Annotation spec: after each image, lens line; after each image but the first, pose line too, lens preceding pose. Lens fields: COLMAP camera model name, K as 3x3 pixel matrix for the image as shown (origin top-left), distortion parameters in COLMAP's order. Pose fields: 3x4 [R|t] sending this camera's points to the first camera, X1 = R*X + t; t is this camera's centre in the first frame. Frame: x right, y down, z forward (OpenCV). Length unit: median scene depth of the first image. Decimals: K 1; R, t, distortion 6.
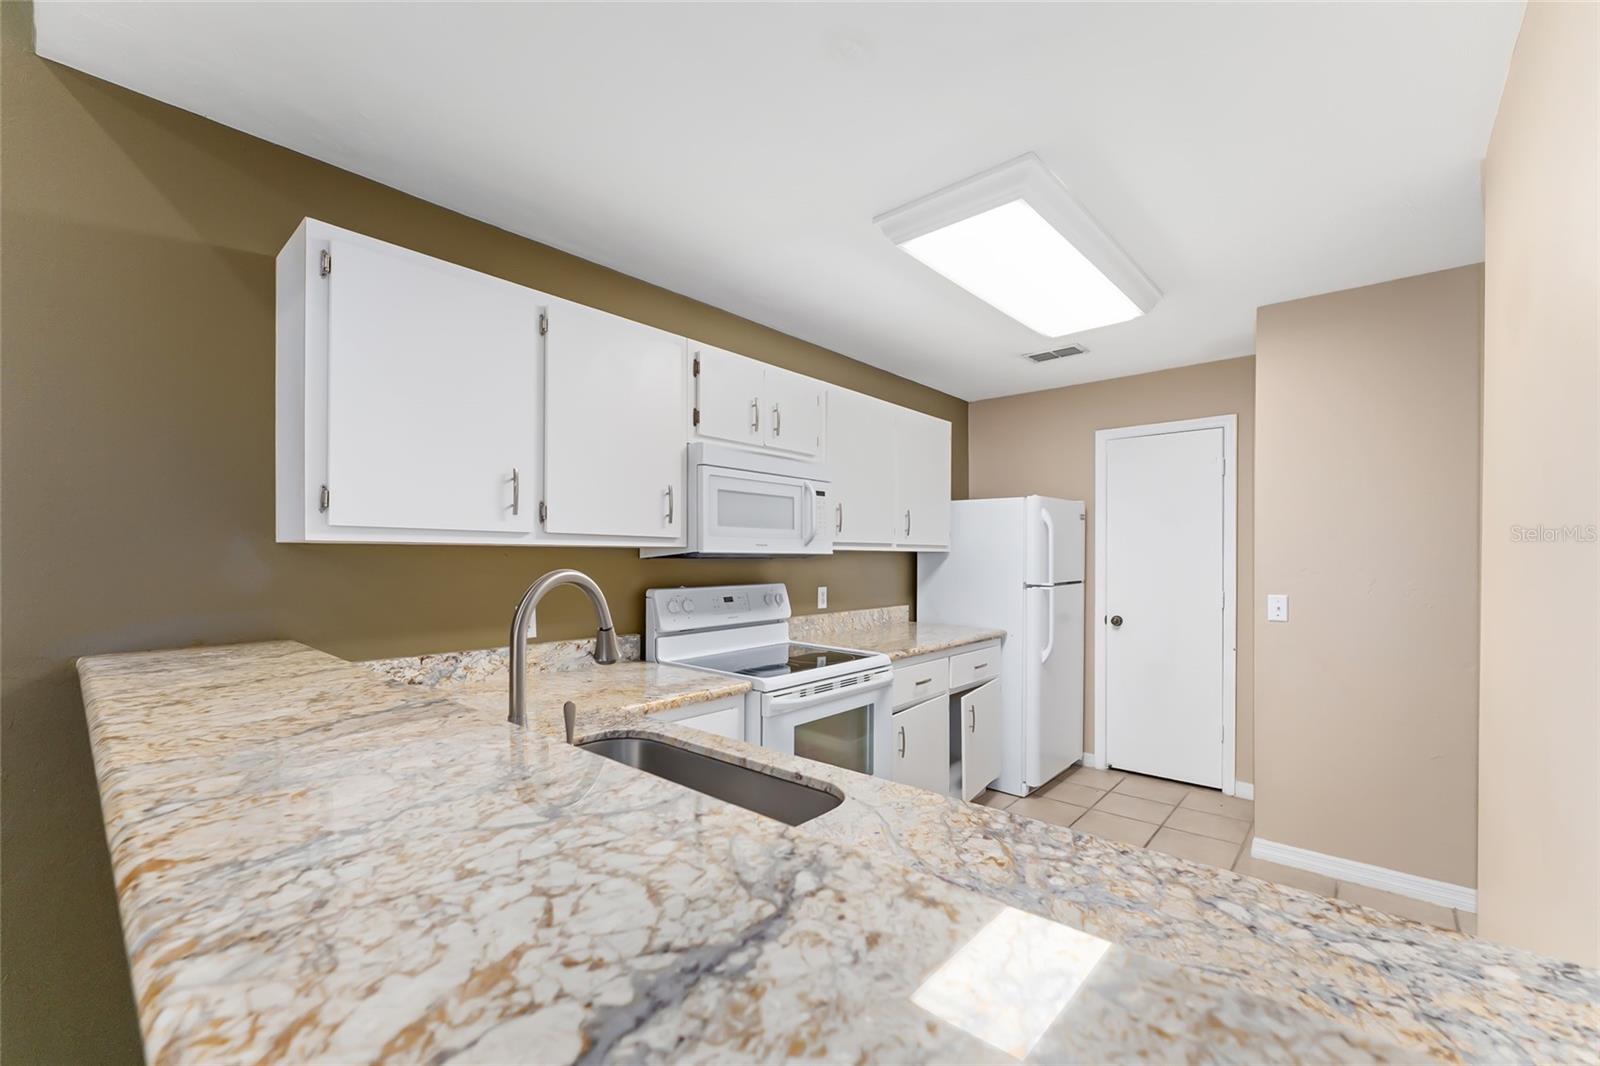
lens RADIAL K [[655.6, 0, 792.3], [0, 655.6, 554.1], [0, 0, 1]] dist [0.000527, 0.000240]
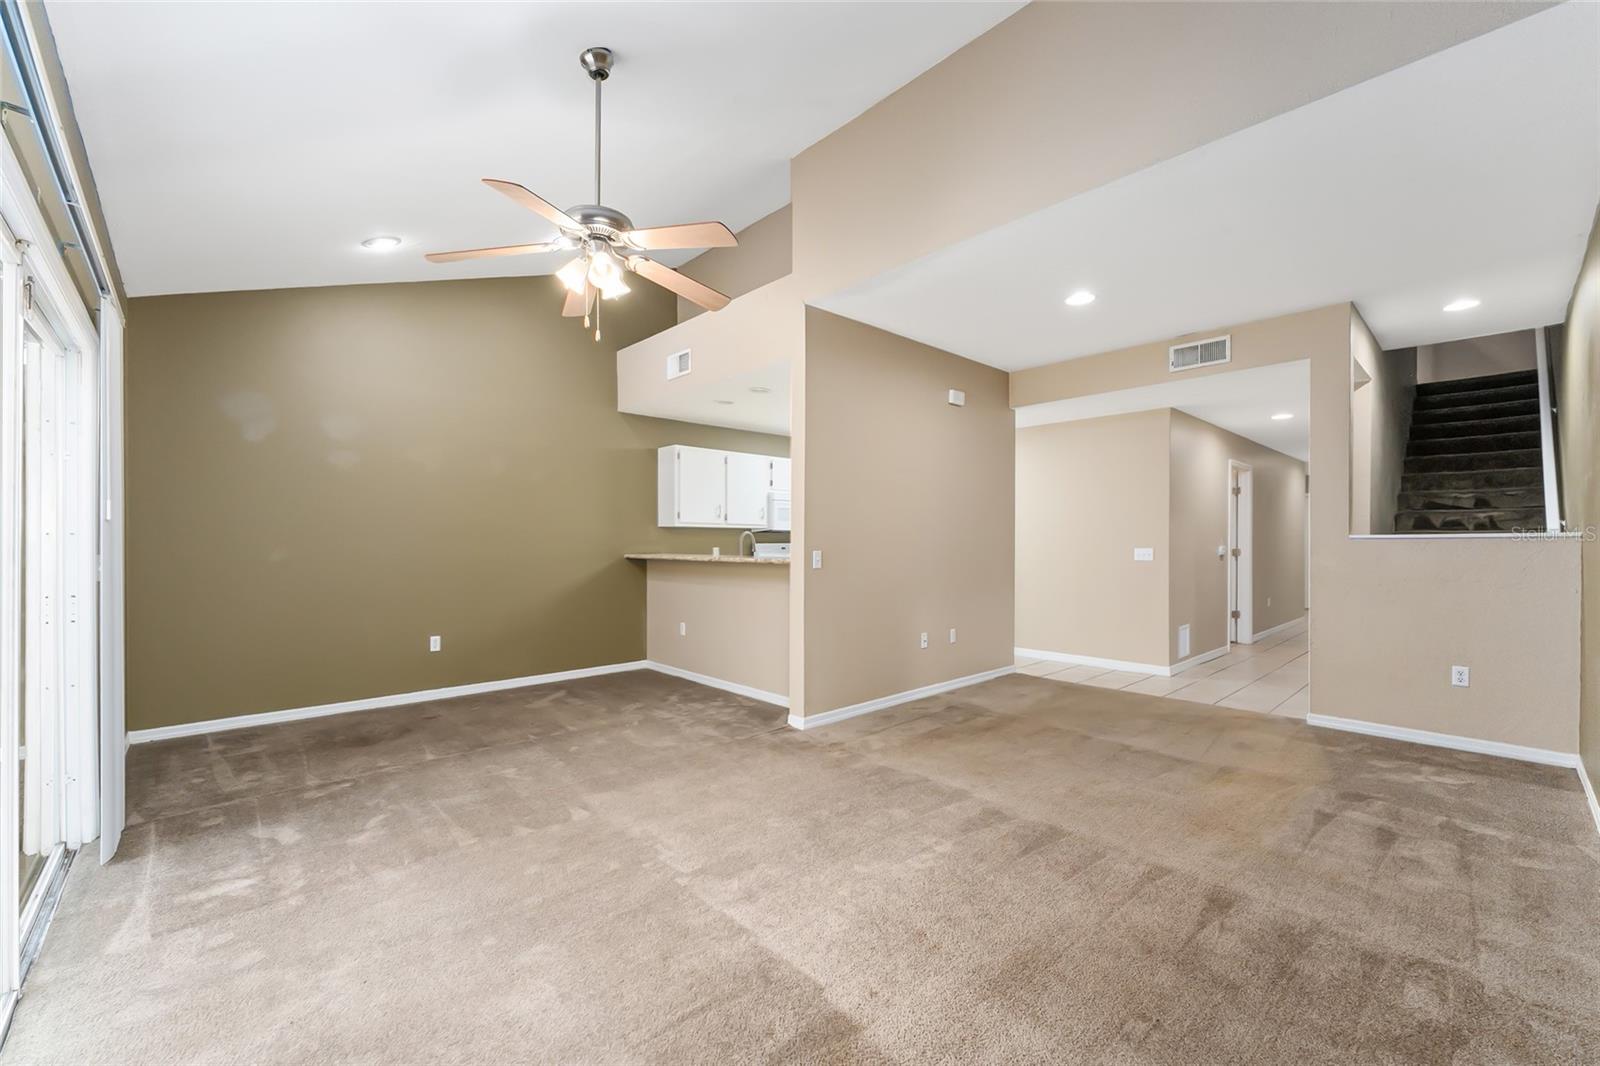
lens RADIAL K [[649.6, 0, 797.6], [0, 649.6, 547.2], [0, 0, 1]] dist [-0.001303, -0.000103]
pose [[0.995159, 0.001912, -0.098255, 0.234397], [-0.000776, 0.999932, 0.011599, 0.037832], [0.098270, -0.011466, 0.995094, -1.722646]]
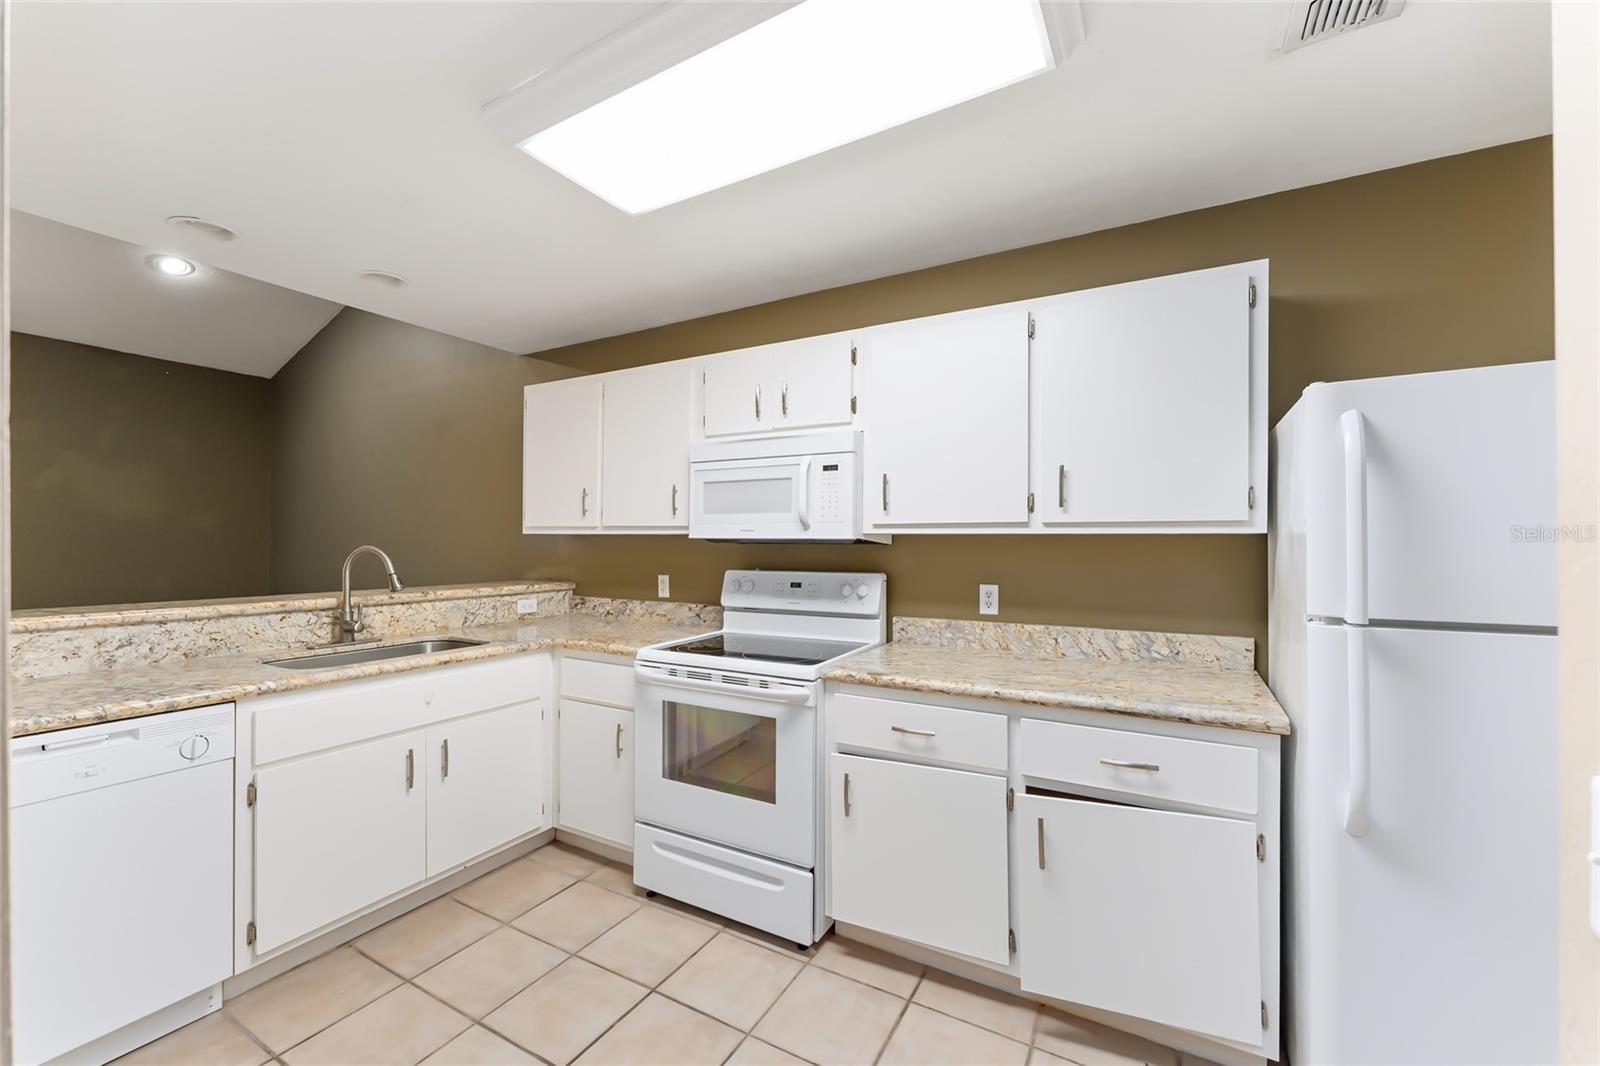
lens RADIAL K [[644.0, 0, 796.6], [0, 644.0, 539.1], [0, 0, 1]] dist [-0.000324, -0.000243]
pose [[0.209030, -0.005440, -0.977894, 0.939906], [0.000017, 0.999985, -0.005560, 0.004904], [0.977909, 0.001145, 0.209027, 0.866804]]
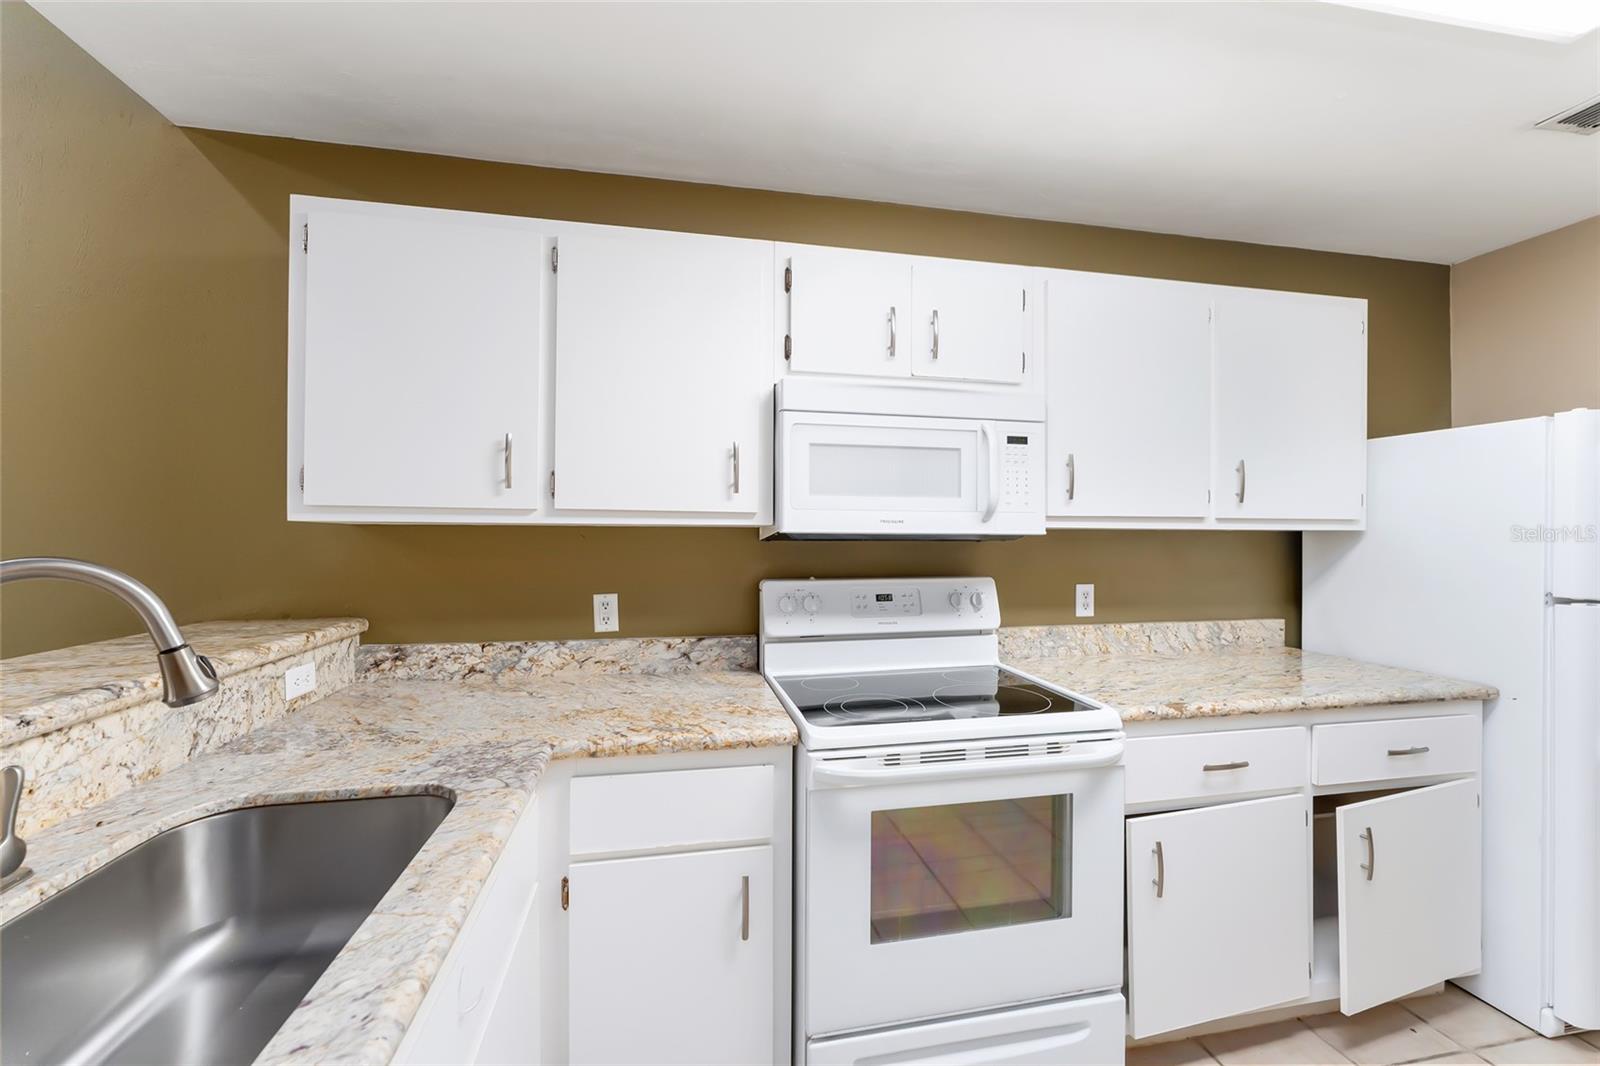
lens RADIAL K [[638.9, 0, 800.0], [0, 638.9, 533.0], [0, 0, 1]] dist [-0.001995, -0.000072]
pose [[0.801338, -0.004318, -0.598196, 0.272133], [0.000962, 0.999982, -0.005930, 0.002086], [0.598210, 0.004177, 0.801328, 0.413679]]
